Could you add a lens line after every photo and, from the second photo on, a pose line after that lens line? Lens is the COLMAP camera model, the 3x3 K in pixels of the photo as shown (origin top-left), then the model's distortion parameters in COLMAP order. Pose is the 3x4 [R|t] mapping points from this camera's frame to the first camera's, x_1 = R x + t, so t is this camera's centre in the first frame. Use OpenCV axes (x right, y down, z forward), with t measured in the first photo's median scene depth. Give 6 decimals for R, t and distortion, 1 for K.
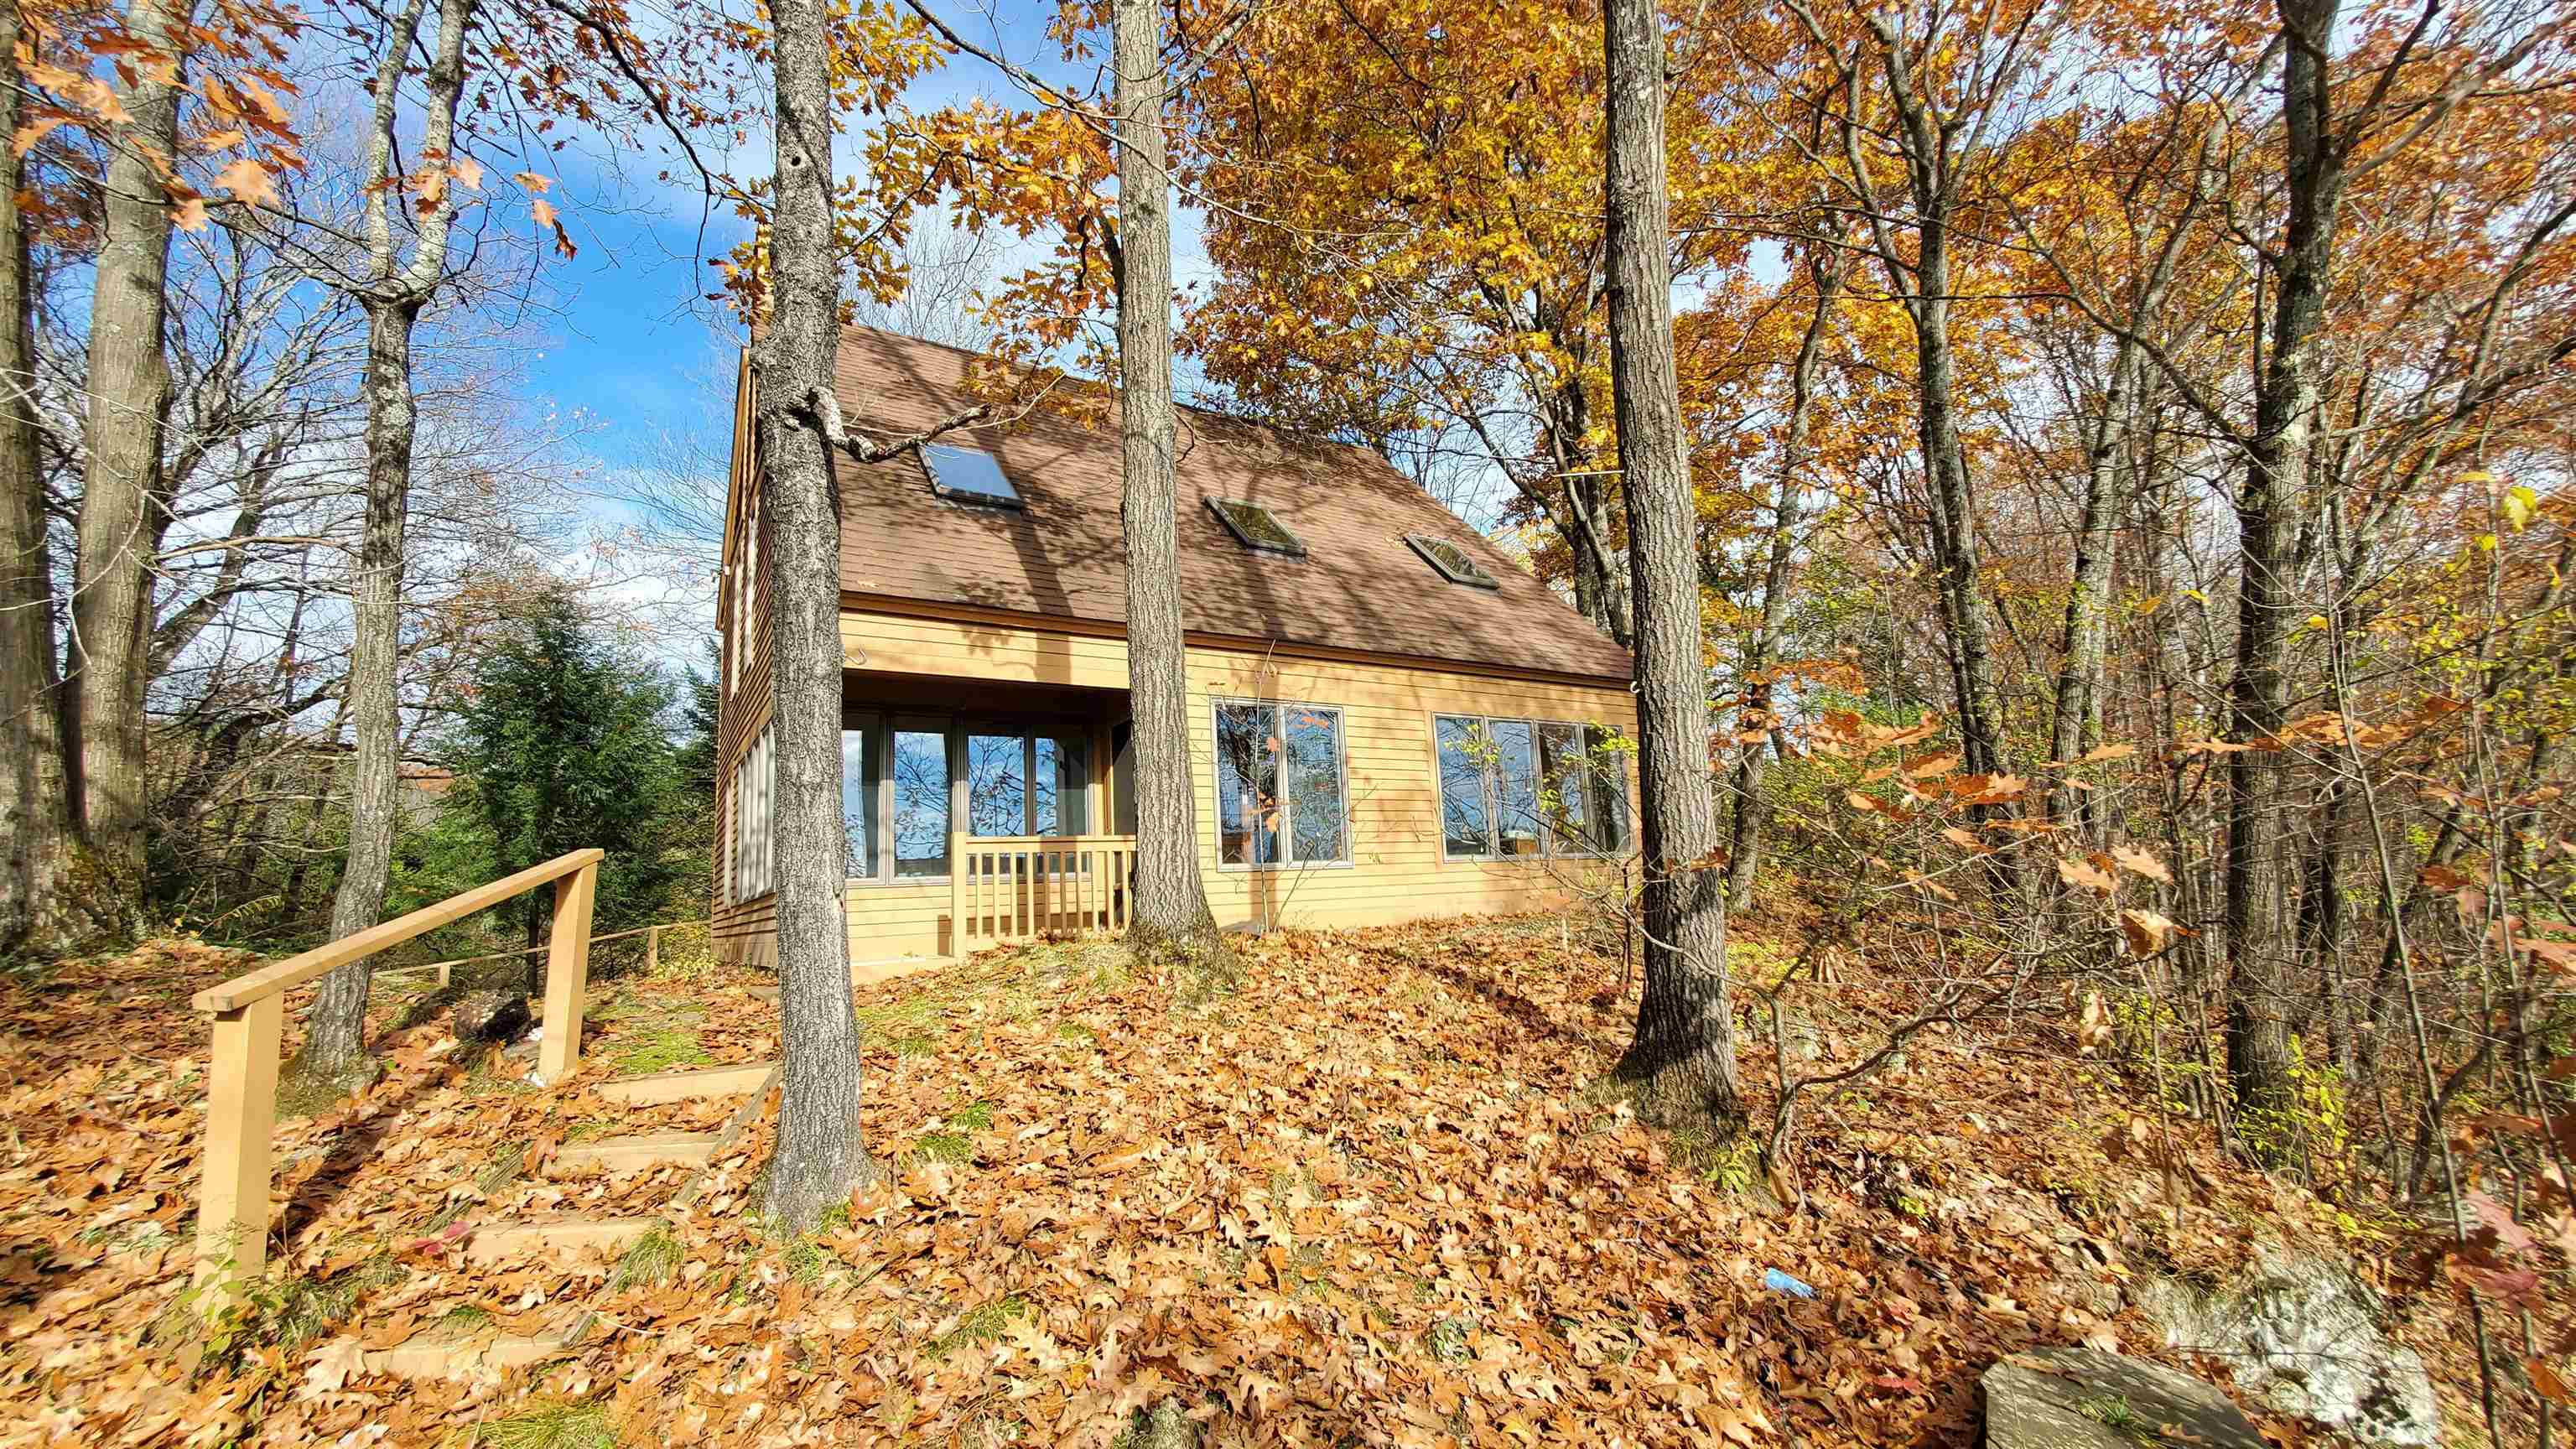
lens RADIAL K [[1017.6, 0, 1281.5], [0, 1017.6, 726.2], [0, 0, 1]] dist [-0.011123, 0.000151]
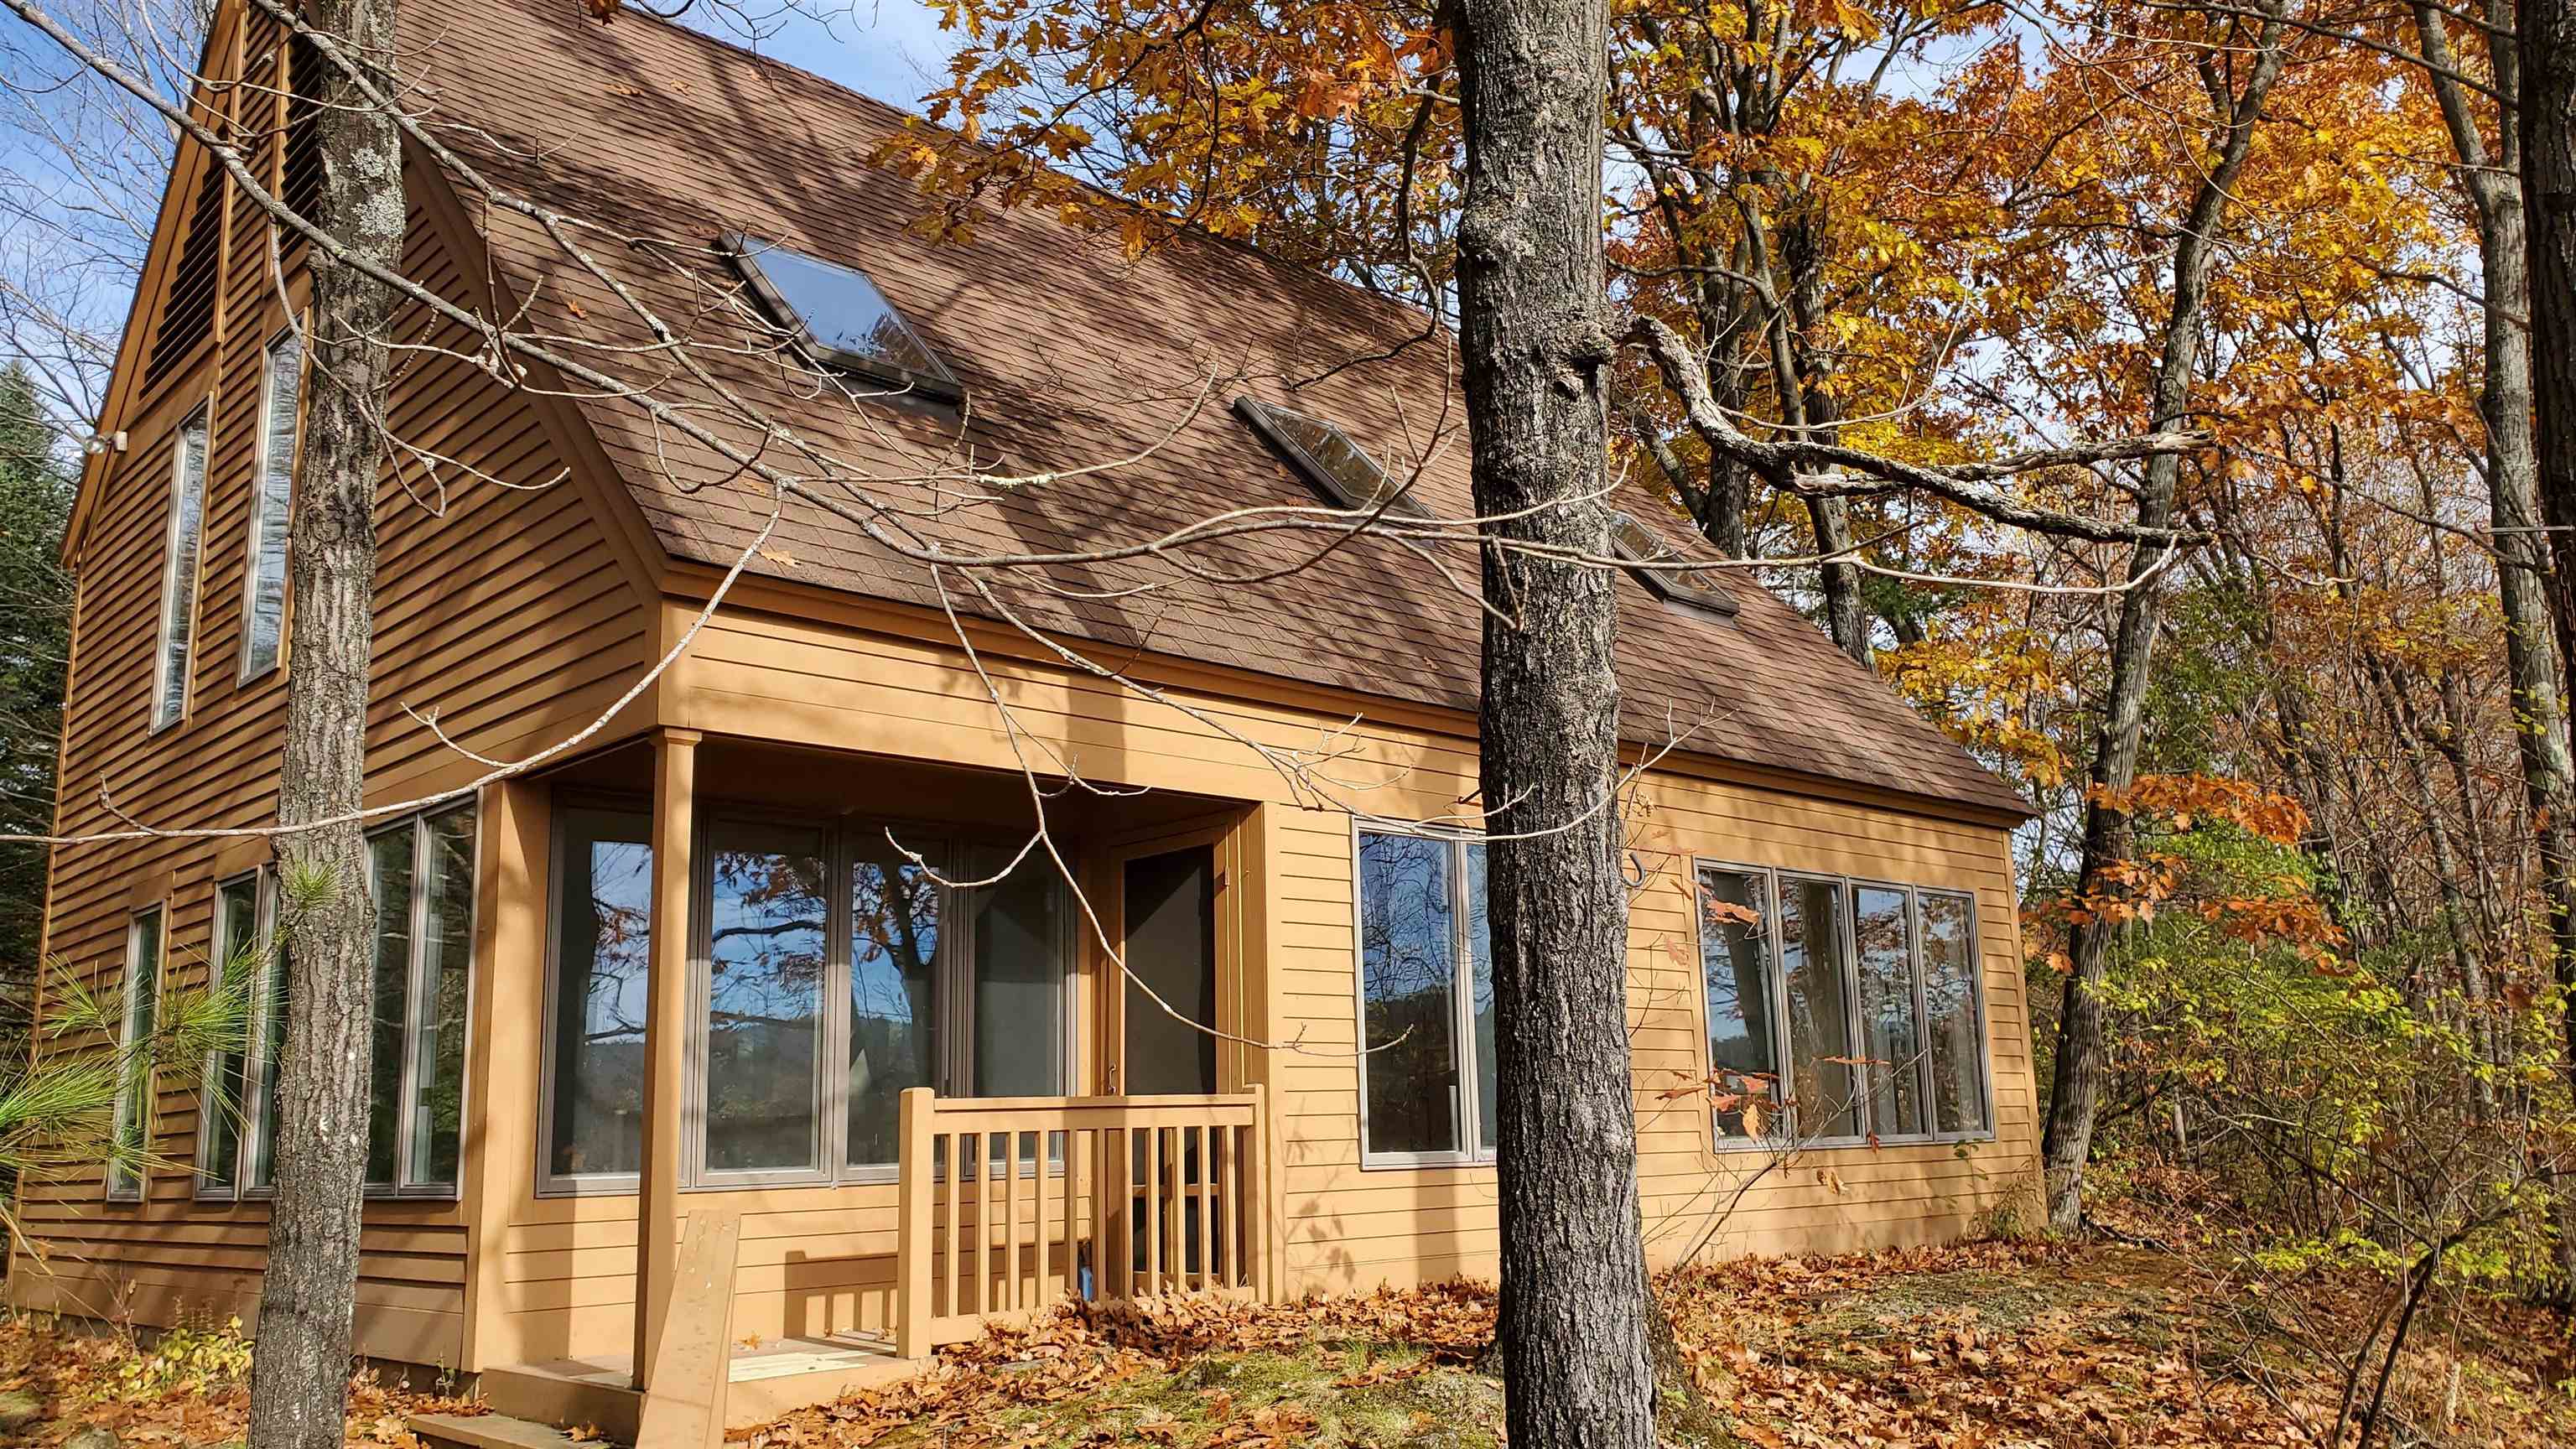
lens RADIAL K [[1990.9, 0, 1289.6], [0, 1990.9, 735.1], [0, 0, 1]] dist [0.018247, -0.017354]
pose [[0.982844, 0.065878, 0.172274, -0.276040], [-0.060749, 0.997543, -0.034883, -0.033690], [-0.174149, 0.023819, 0.984431, 0.036866]]
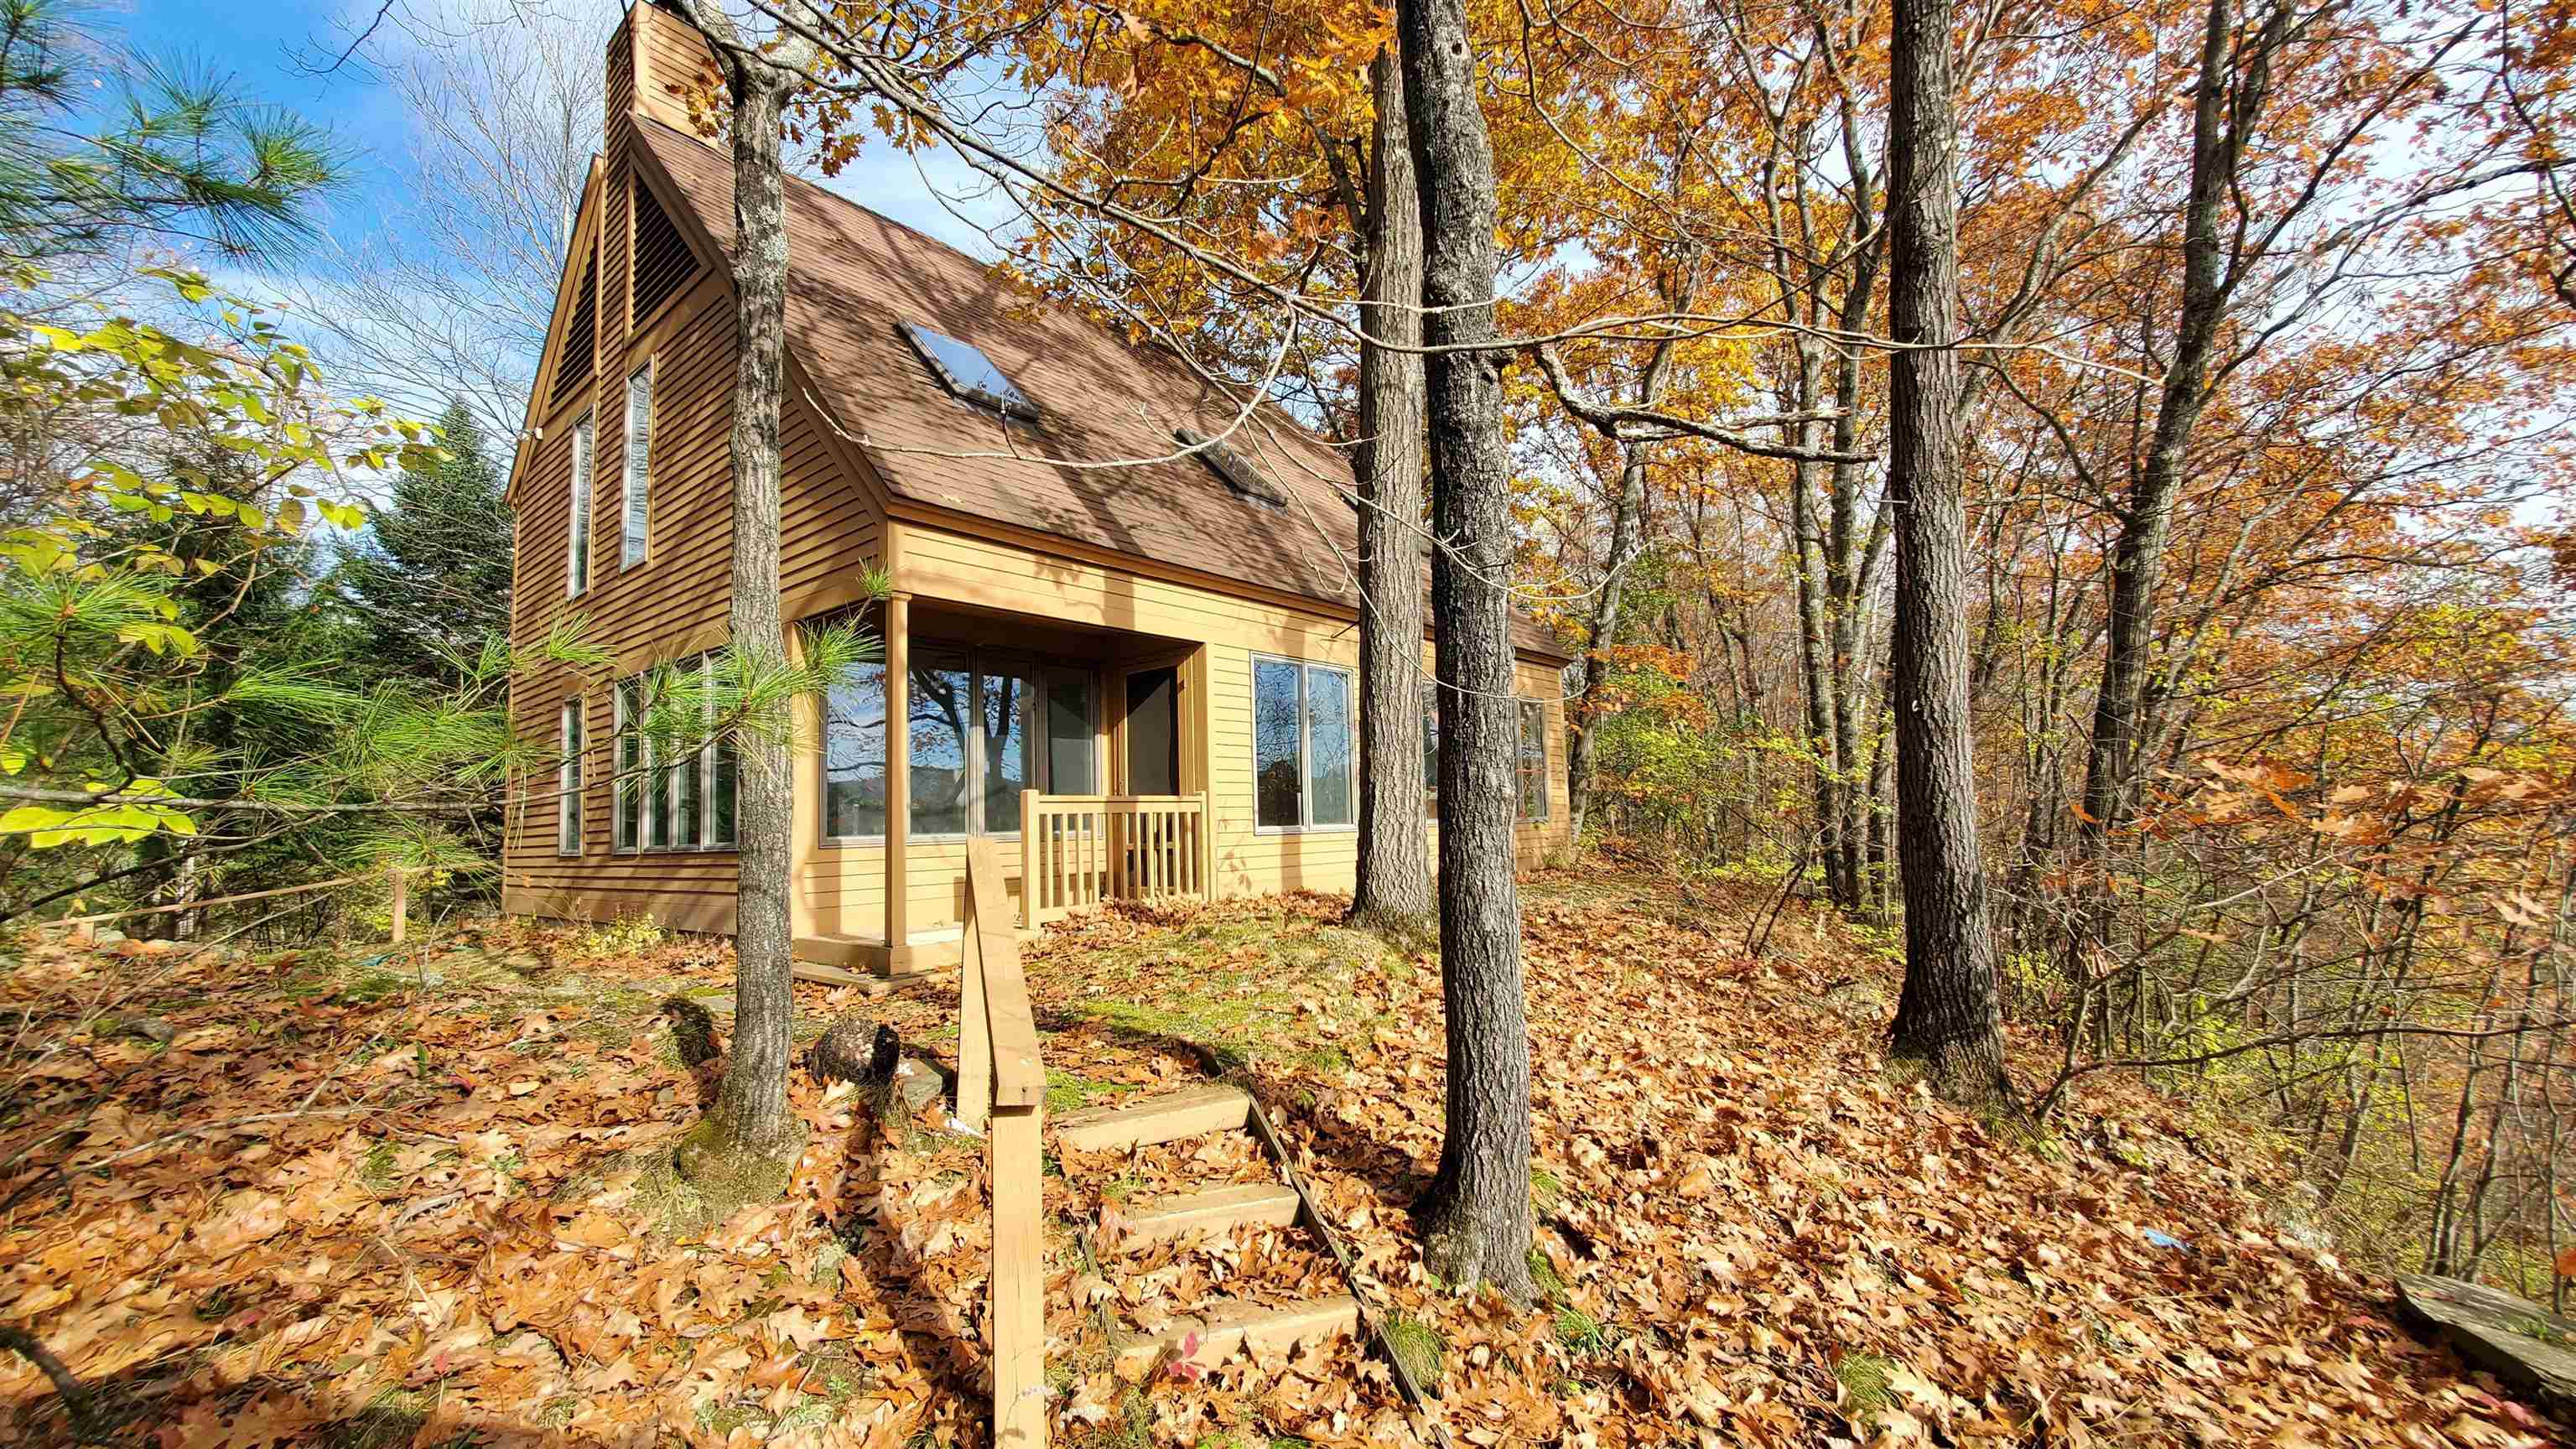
lens RADIAL K [[1017.6, 0, 1277.8], [0, 1017.6, 734.1], [0, 0, 1]] dist [-0.011123, 0.000151]
pose [[0.956484, 0.052424, 0.287038, -0.319229], [-0.073193, 0.995382, 0.062103, -0.013822], [-0.282457, -0.080410, 0.955904, 0.075629]]
